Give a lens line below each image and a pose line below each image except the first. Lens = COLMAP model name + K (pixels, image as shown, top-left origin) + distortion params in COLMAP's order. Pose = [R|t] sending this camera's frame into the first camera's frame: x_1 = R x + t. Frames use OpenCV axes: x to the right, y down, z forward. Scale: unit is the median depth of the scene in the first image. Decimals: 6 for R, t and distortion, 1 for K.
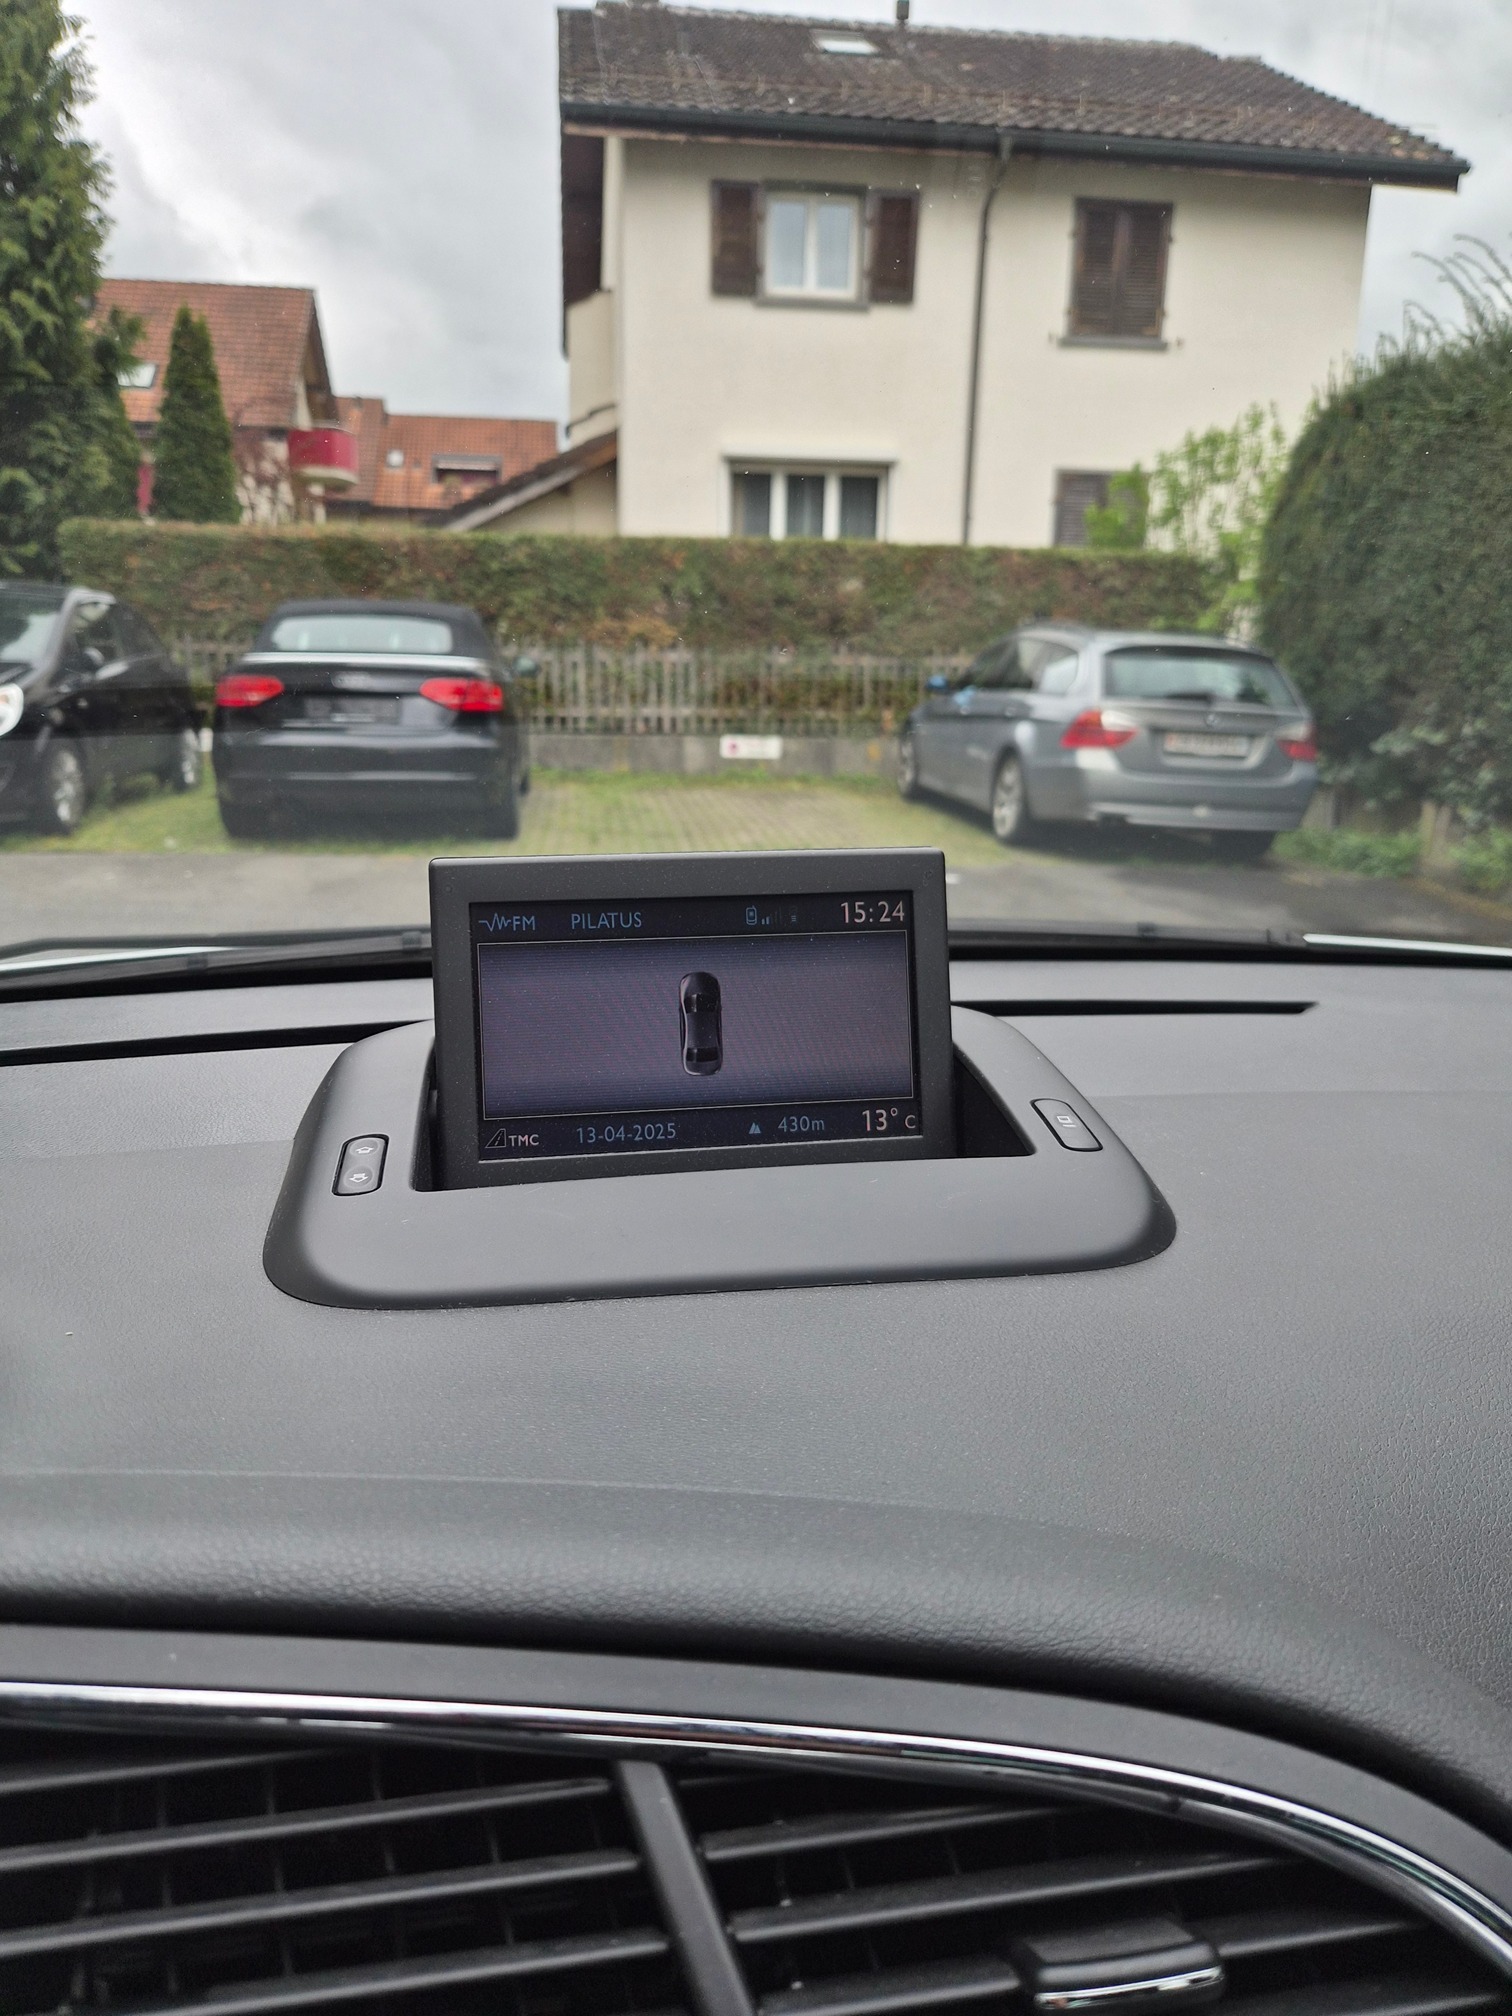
lens RADIAL K [[1383.2, 0, 752.5], [0, 1383.2, 1009.8], [0, 0, 1]] dist [0.000673, -0.008132]
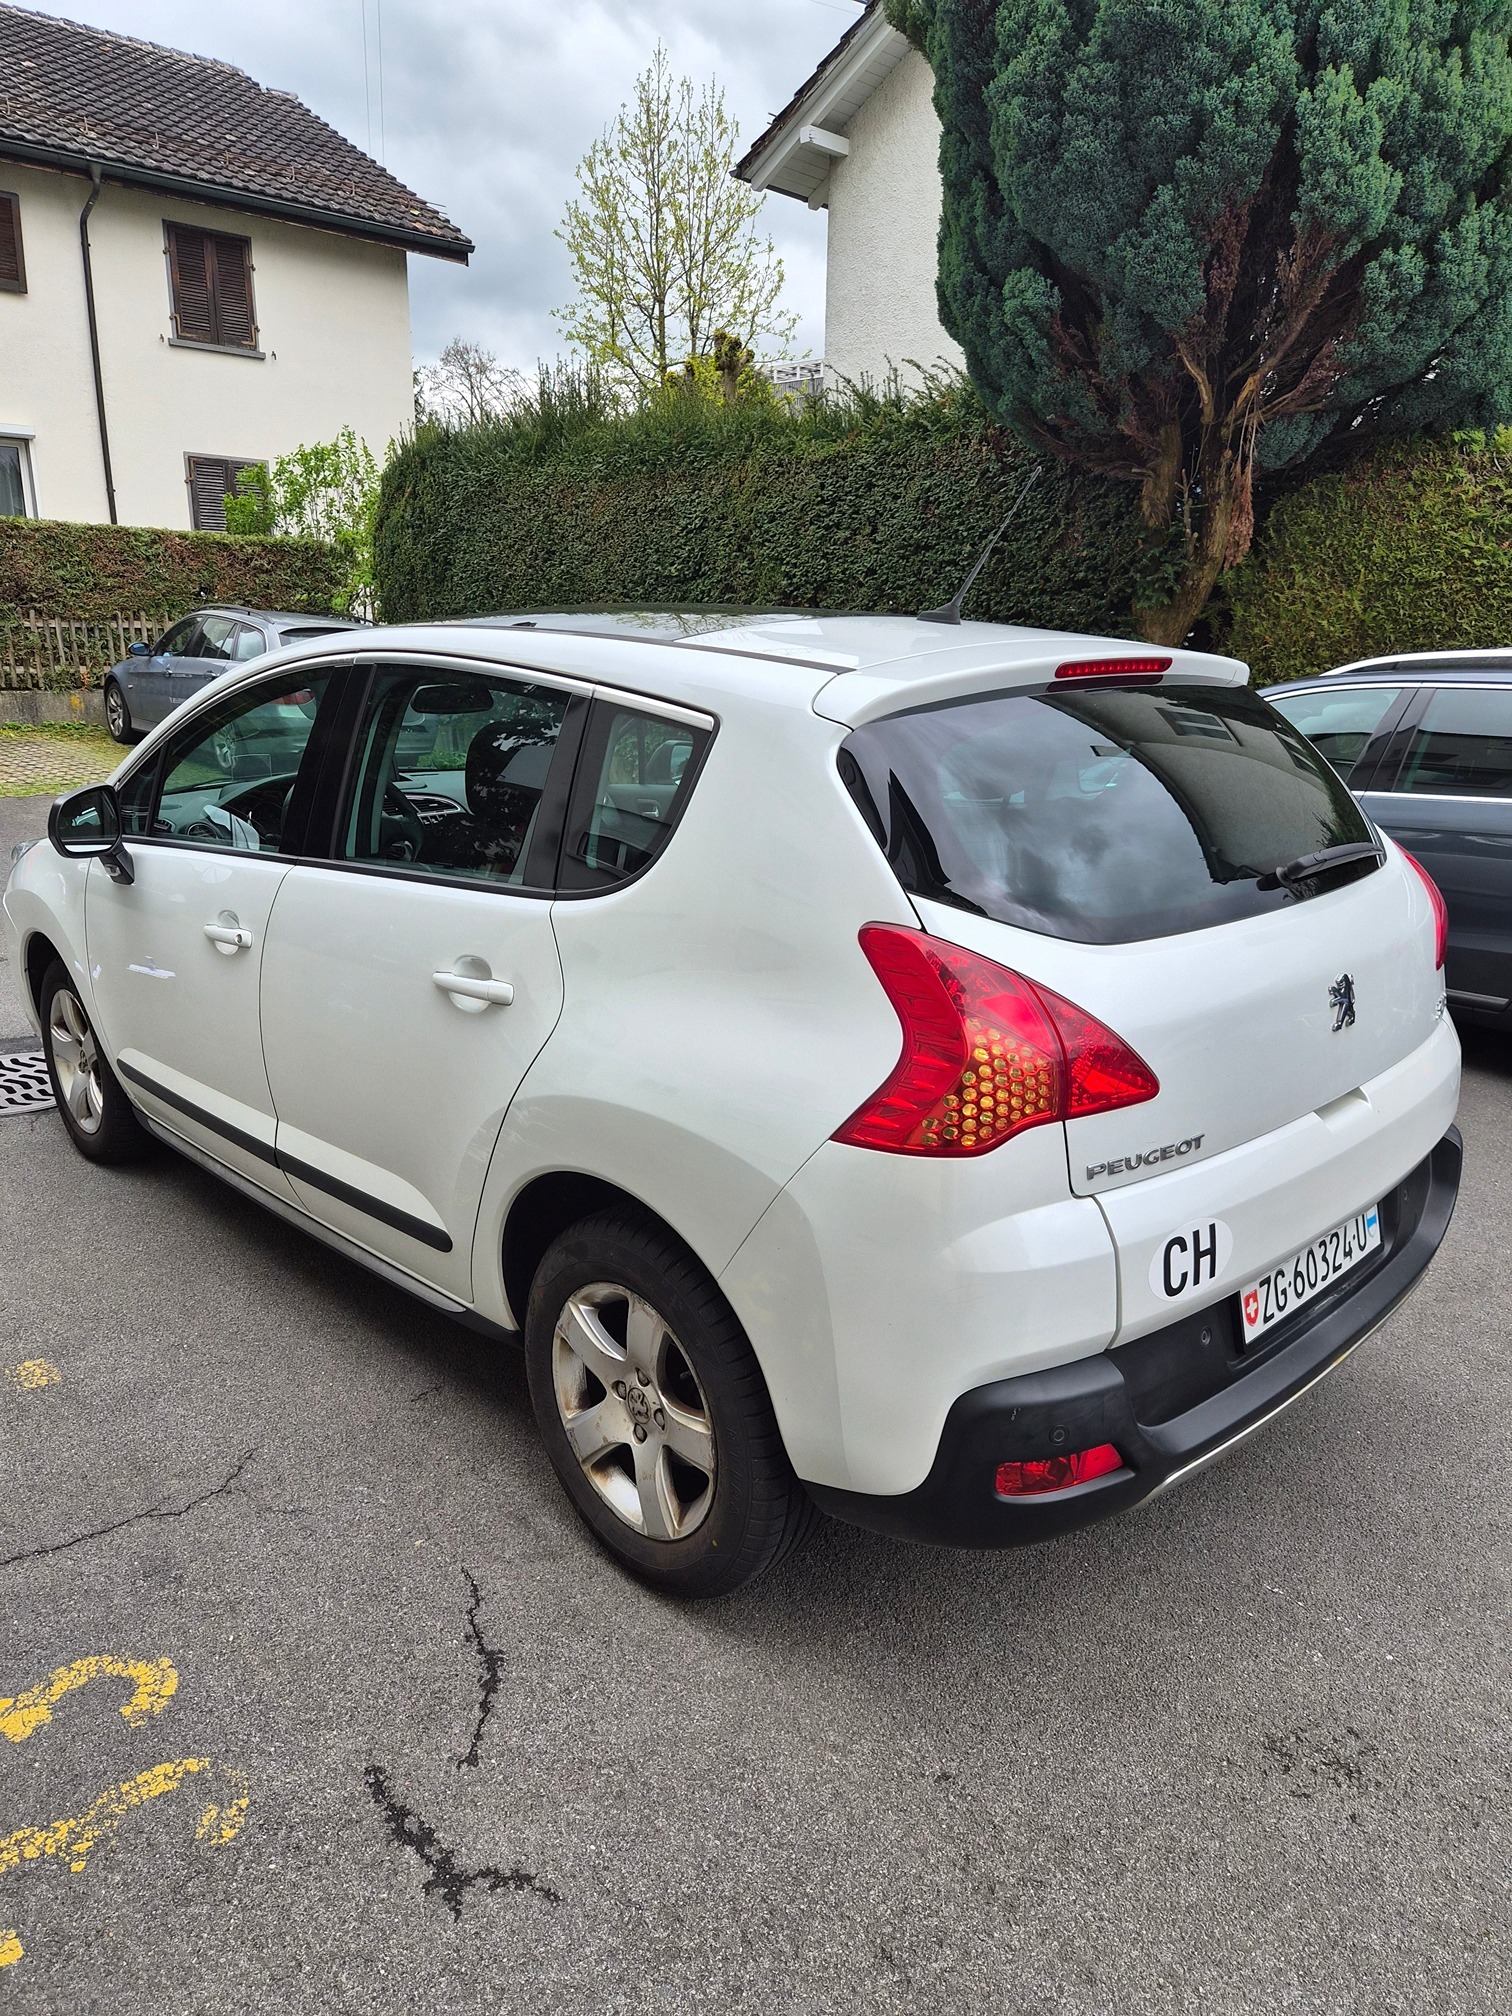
lens RADIAL K [[1336.7, 0, 796.7], [0, 1336.7, 1049.0], [0, 0, 1]] dist [0.001808, -0.008412]
pose [[0.802426, -0.175086, 0.570489, -0.124641], [0.125542, 0.984125, 0.125450, 0.040820], [-0.583397, -0.029044, 0.811667, -0.306629]]
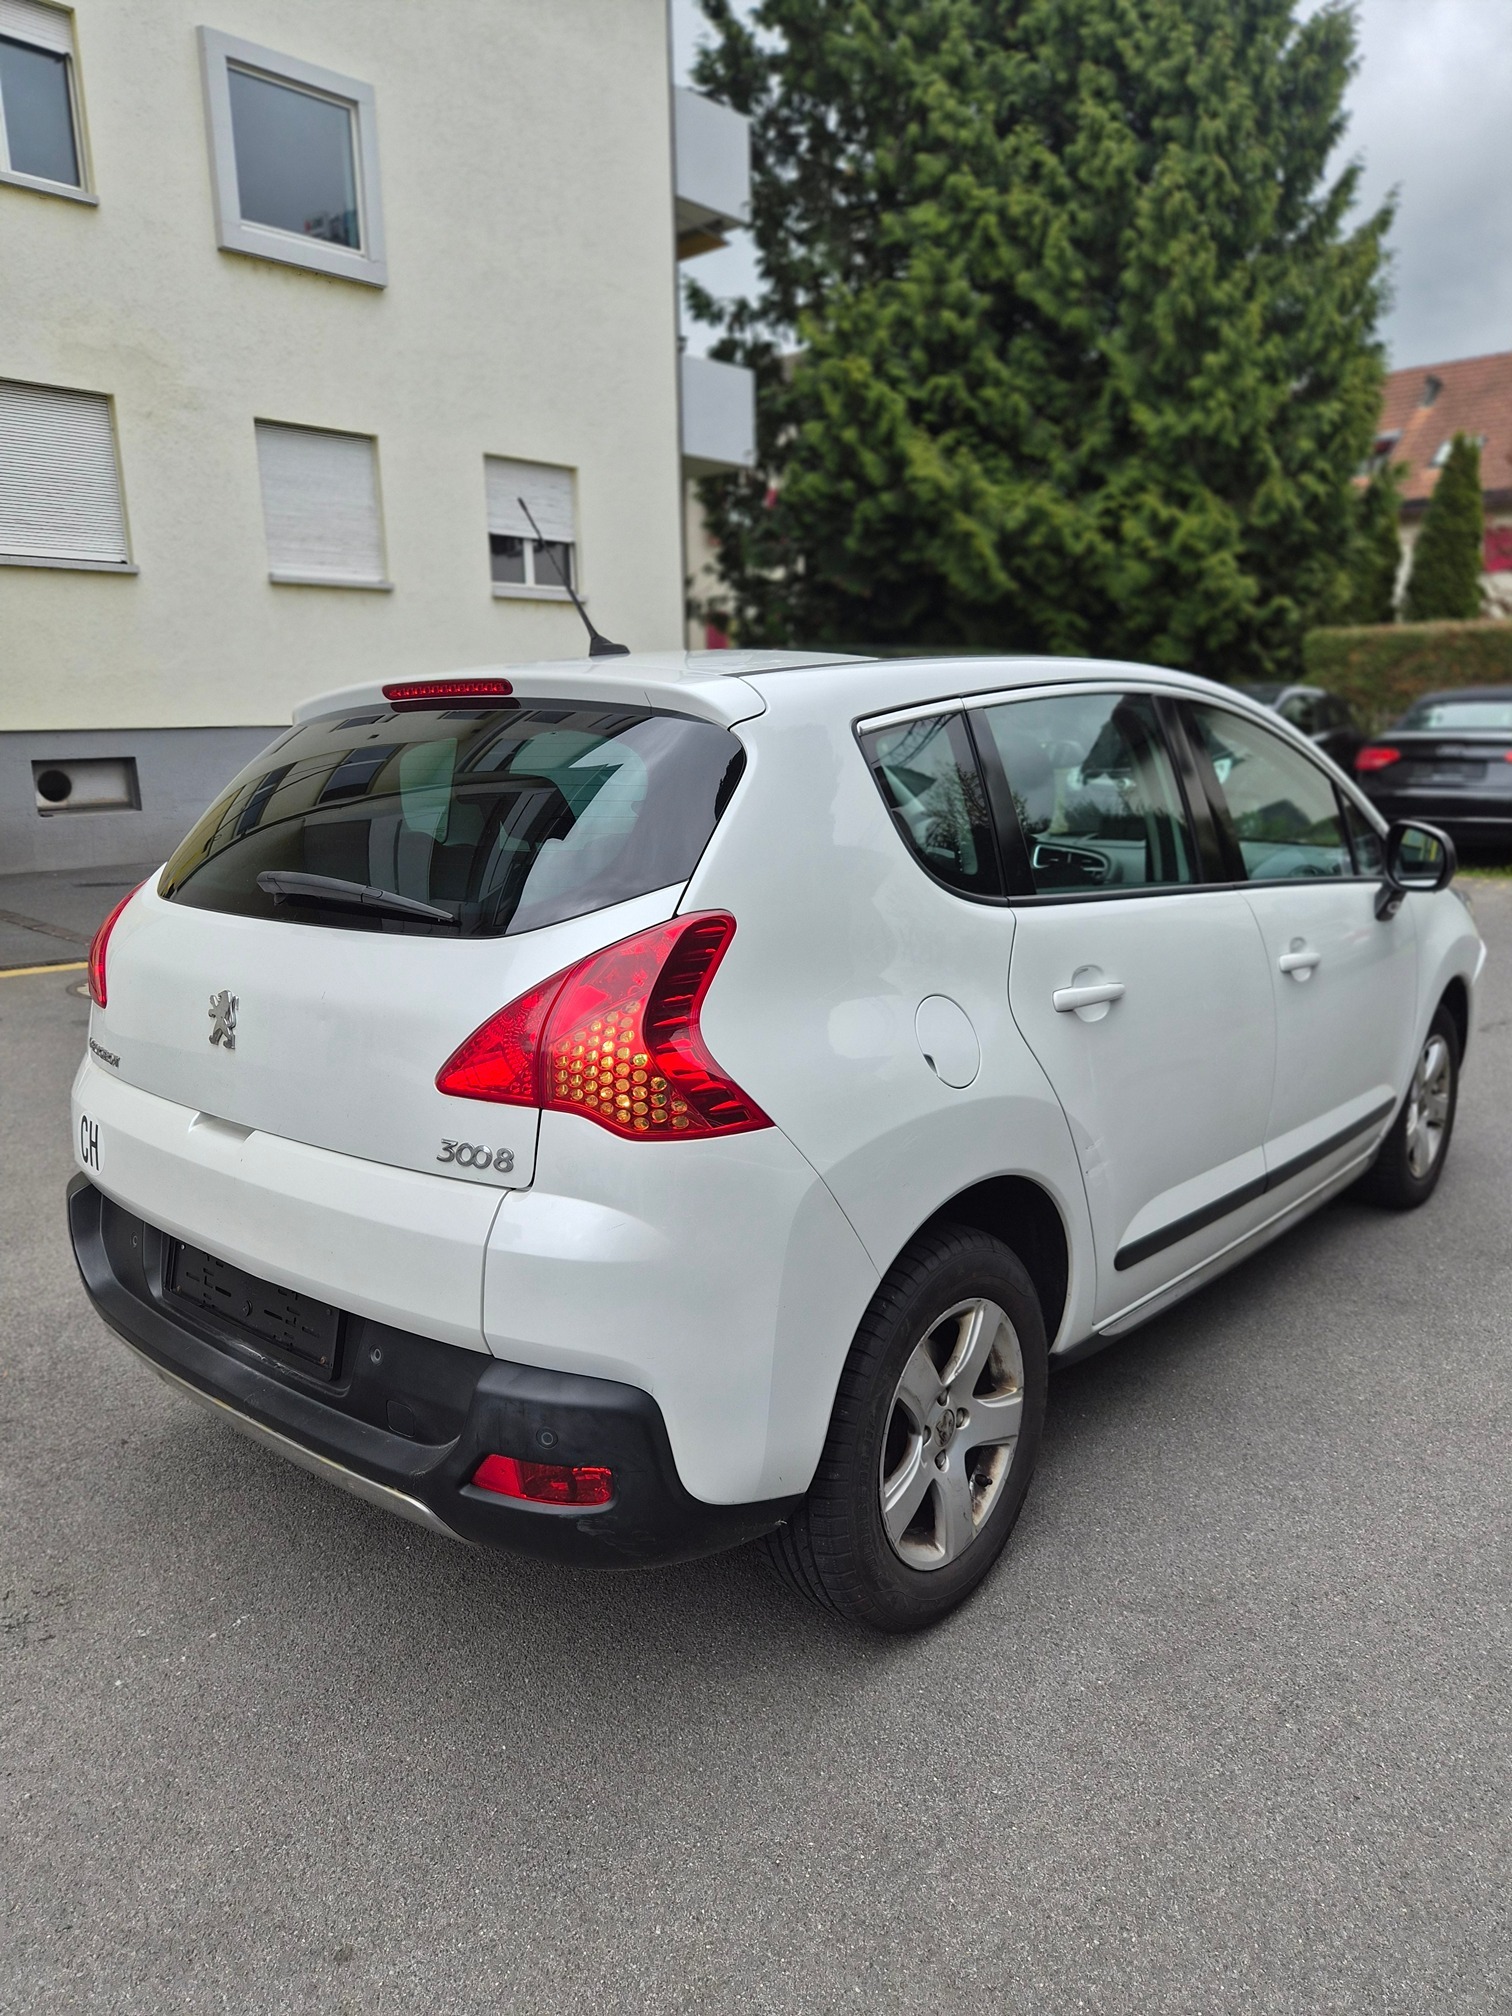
lens RADIAL K [[1361.9, 0, 756.0], [0, 1361.9, 1008.0], [0, 0, 1]] dist [0.080633, -0.062847]
pose [[0.646274, 0.136050, -0.750880, 0.215284], [-0.159607, 0.986315, 0.041336, 0.046857], [0.746228, 0.093131, 0.659144, -0.269542]]
